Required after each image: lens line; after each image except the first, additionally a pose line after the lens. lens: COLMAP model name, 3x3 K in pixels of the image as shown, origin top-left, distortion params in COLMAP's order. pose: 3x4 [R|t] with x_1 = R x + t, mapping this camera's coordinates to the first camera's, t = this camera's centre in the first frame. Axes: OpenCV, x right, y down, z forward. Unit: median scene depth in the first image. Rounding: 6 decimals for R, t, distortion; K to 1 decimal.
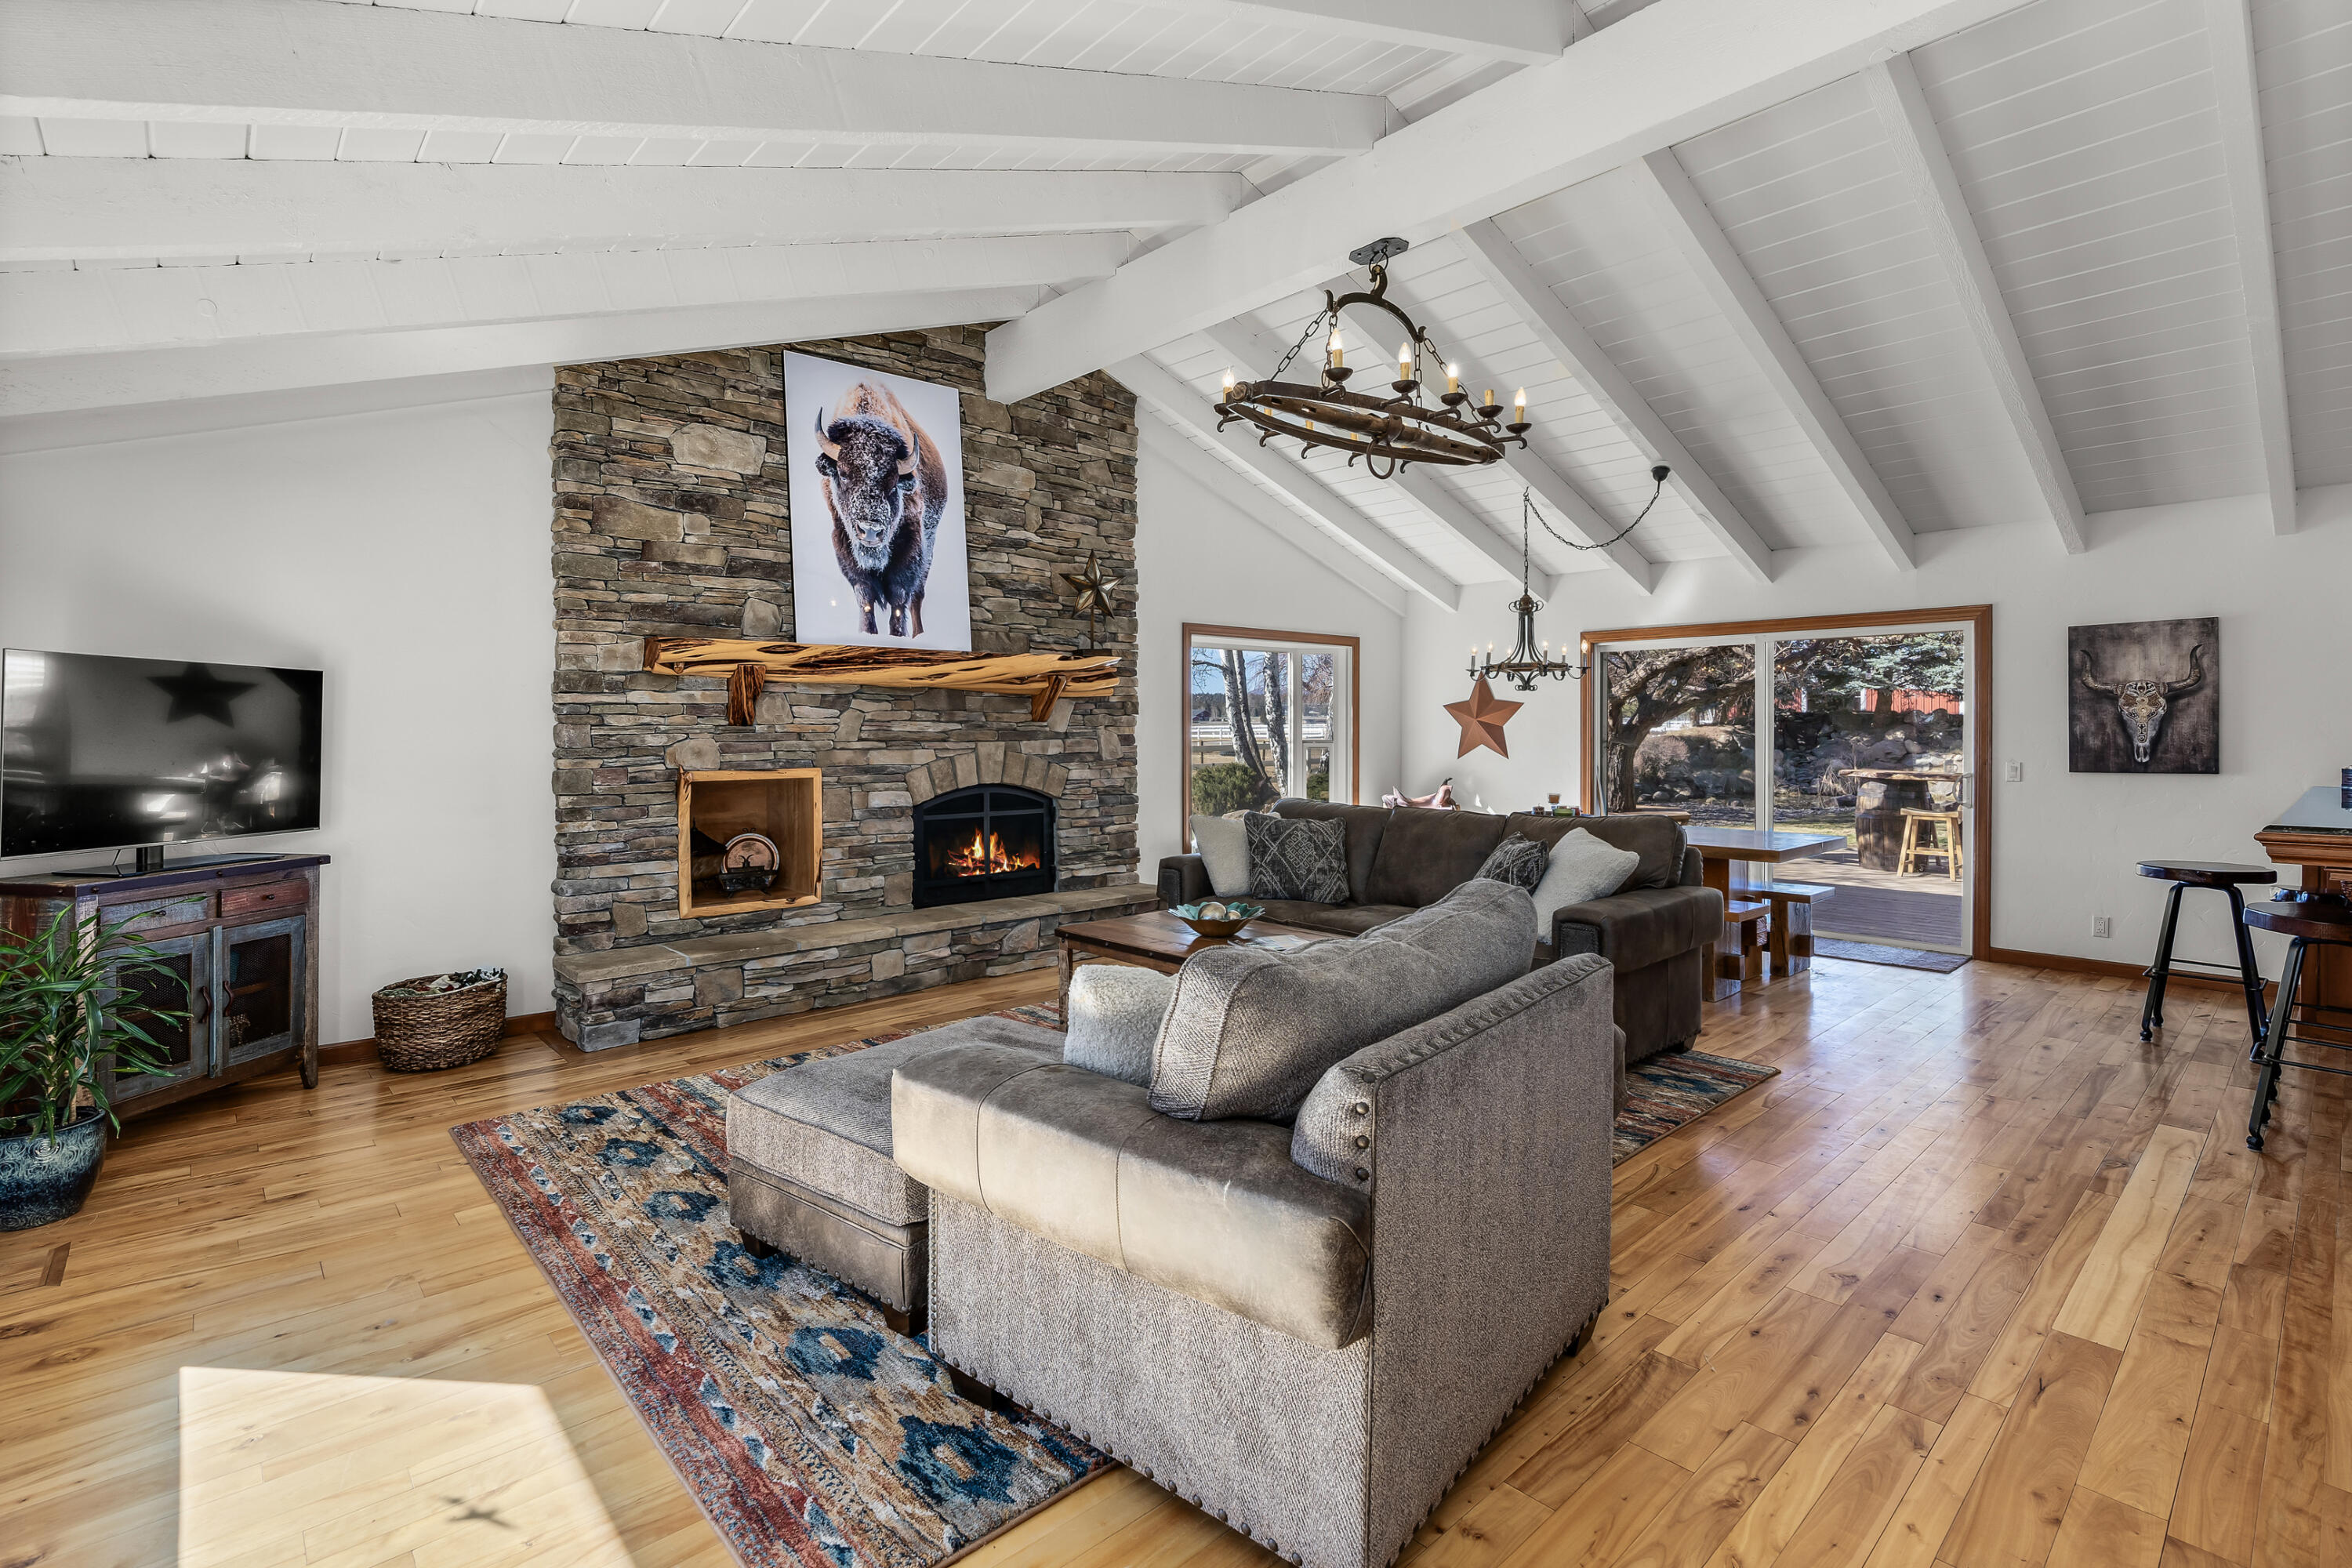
lens RADIAL K [[1081.7, 0, 1182.2], [0, 1081.7, 765.8], [0, 0, 1]] dist [-0.005053, 0.000017]
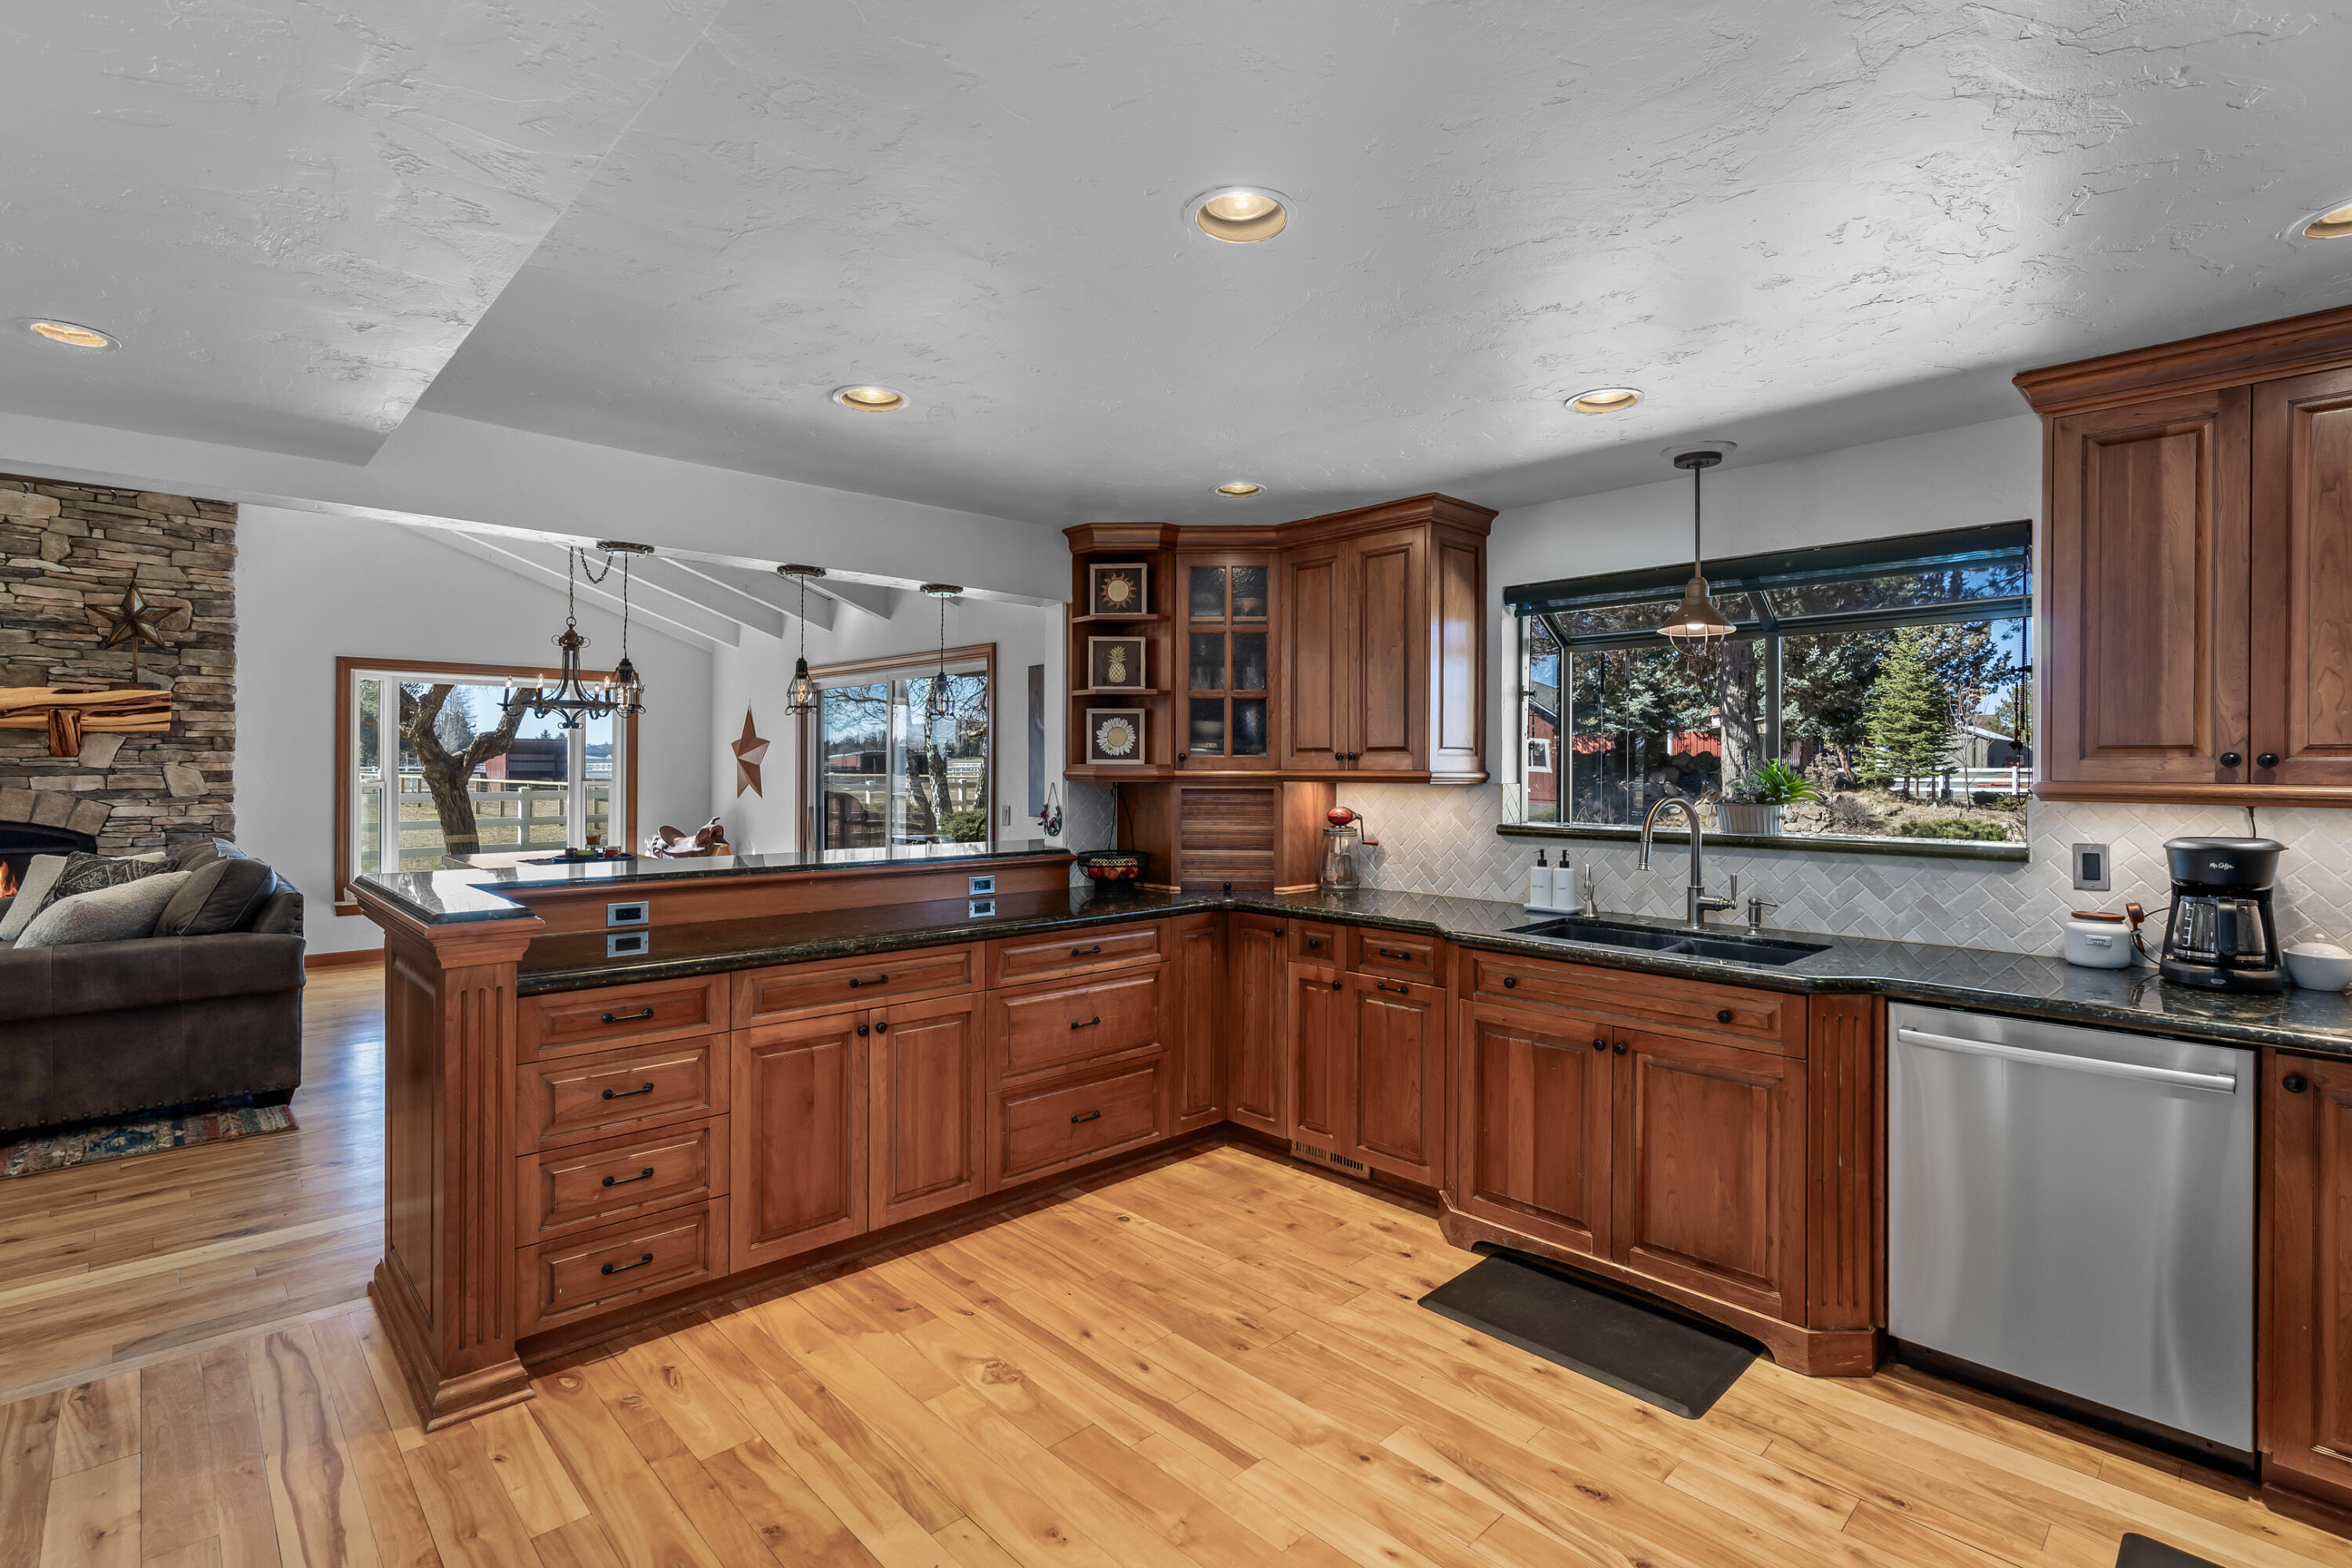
lens RADIAL K [[1081.7, 0, 1170.1], [0, 1081.7, 787.3], [0, 0, 1]] dist [-0.005053, 0.000017]
pose [[0.999943, 0.007344, 0.007726, 0.828902], [-0.007161, 0.999699, -0.023452, 0.002061], [-0.007895, 0.023395, 0.999695, 0.031936]]
